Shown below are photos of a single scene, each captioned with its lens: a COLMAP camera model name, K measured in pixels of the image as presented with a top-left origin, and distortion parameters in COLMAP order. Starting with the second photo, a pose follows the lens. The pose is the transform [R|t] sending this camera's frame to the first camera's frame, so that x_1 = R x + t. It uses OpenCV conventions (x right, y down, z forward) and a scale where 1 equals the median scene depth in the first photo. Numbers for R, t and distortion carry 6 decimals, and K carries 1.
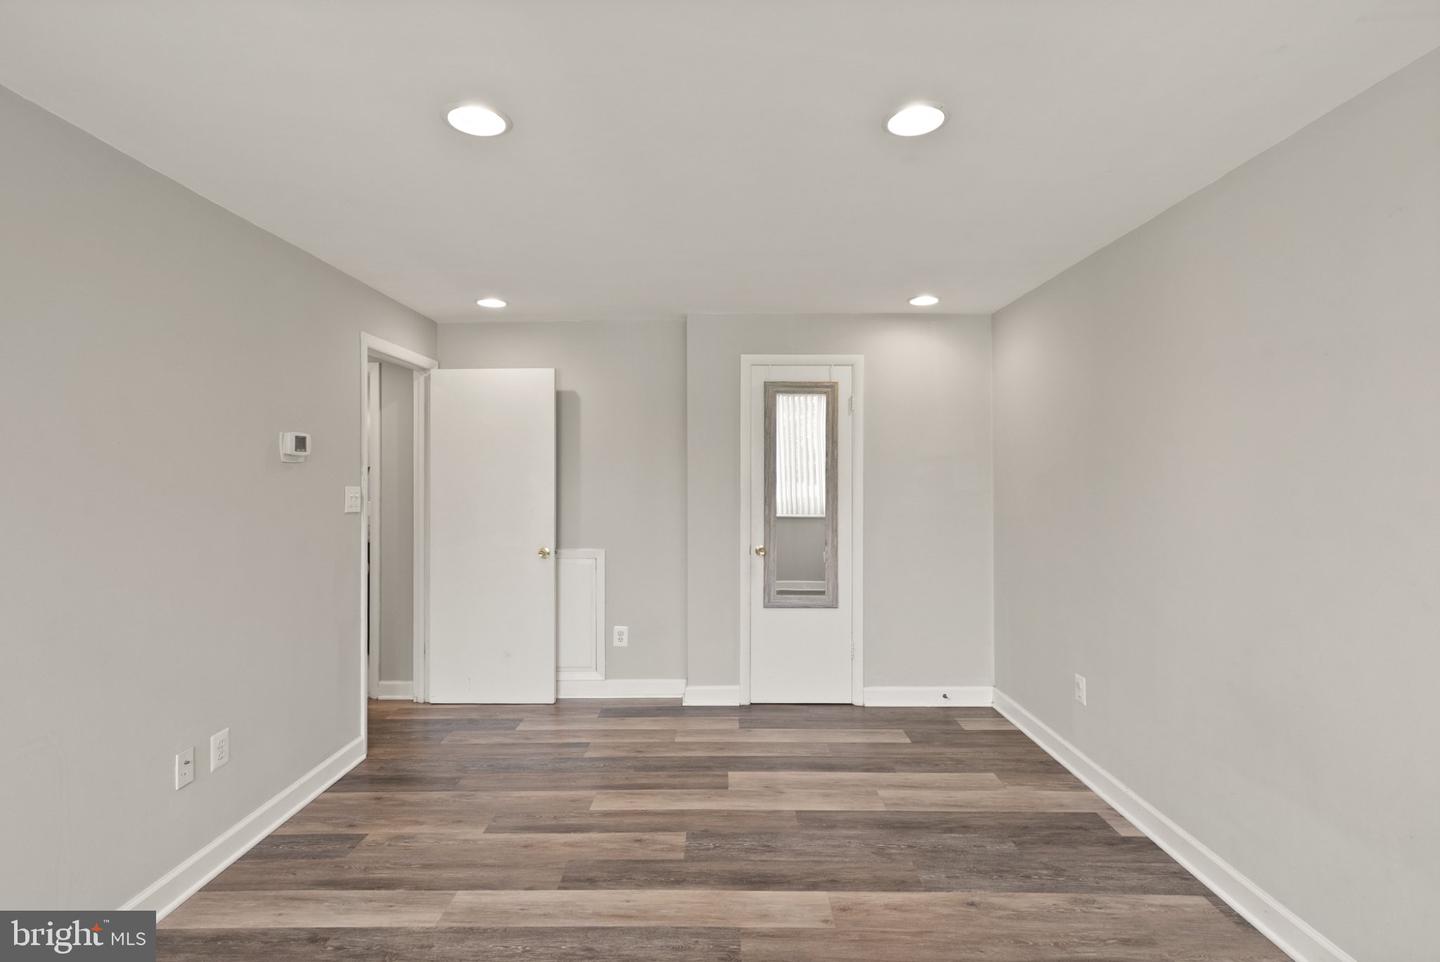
lens RADIAL K [[672.8, 0, 720.0], [0, 672.8, 481.0], [0, 0, 1]] dist [0.007562, 0.000291]
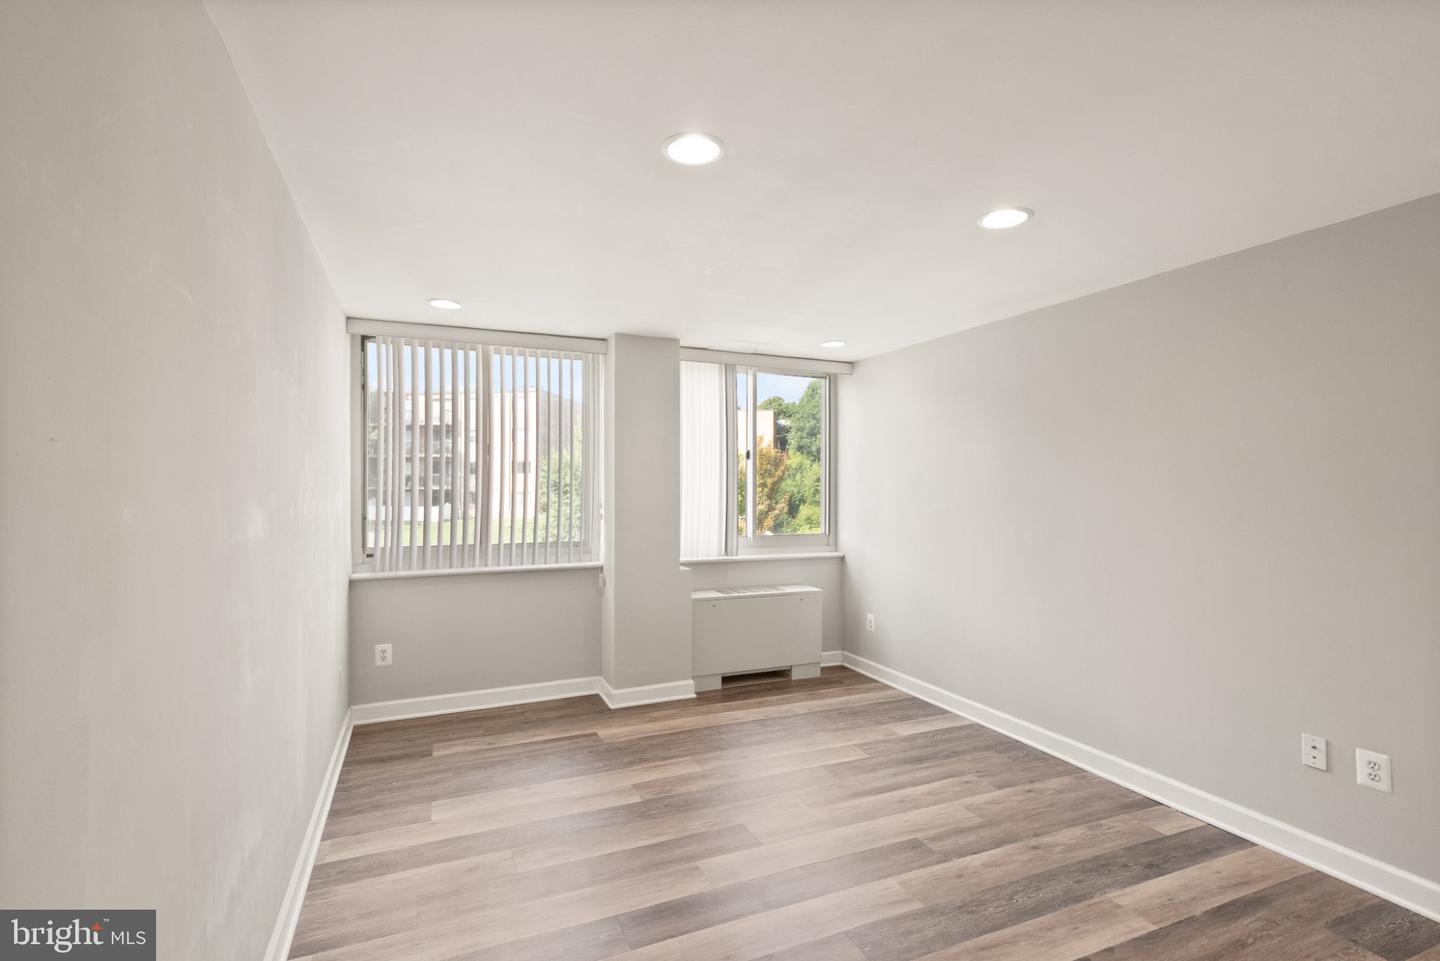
lens RADIAL K [[672.7, 0, 692.5], [0, 672.7, 481.0], [0, 0, 1]] dist [-0.003095, 0.000343]
pose [[-0.922873, 0.002361, -0.385098, 0.422797], [0.000381, 0.999986, 0.005217, -0.021700], [0.385105, 0.004668, -0.922861, 1.175063]]
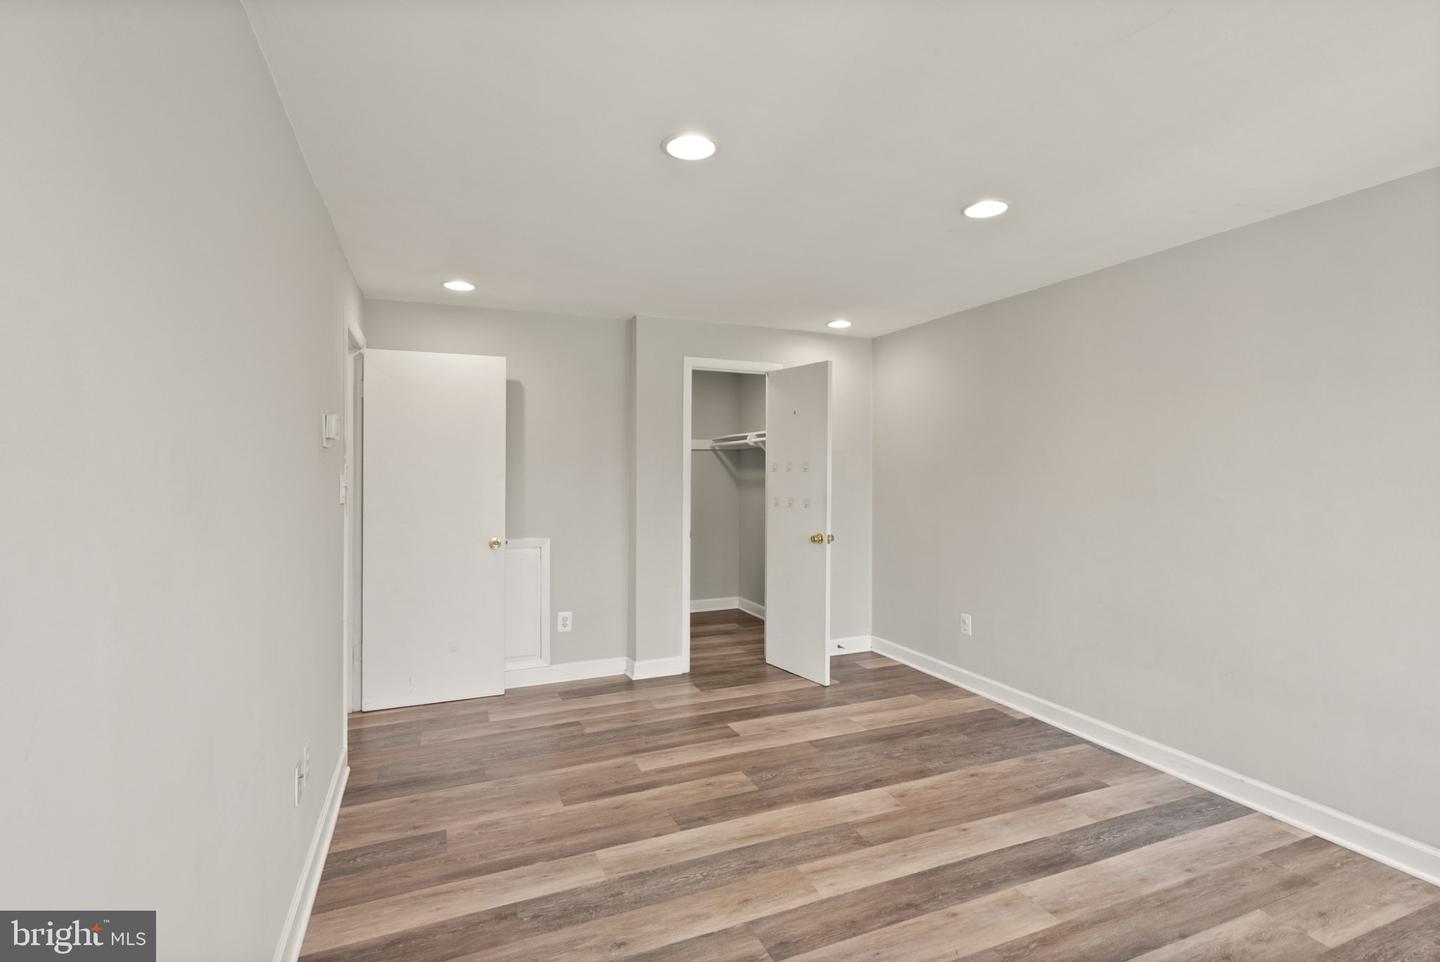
lens RADIAL K [[660.9, 0, 715.4], [0, 660.9, 477.8], [0, 0, 1]] dist [0.002292, 0.000202]
pose [[0.919540, -0.001689, 0.392993, -0.452157], [-0.000386, 0.999986, 0.005200, 0.006759], [-0.392996, -0.004934, 0.919527, -0.025831]]
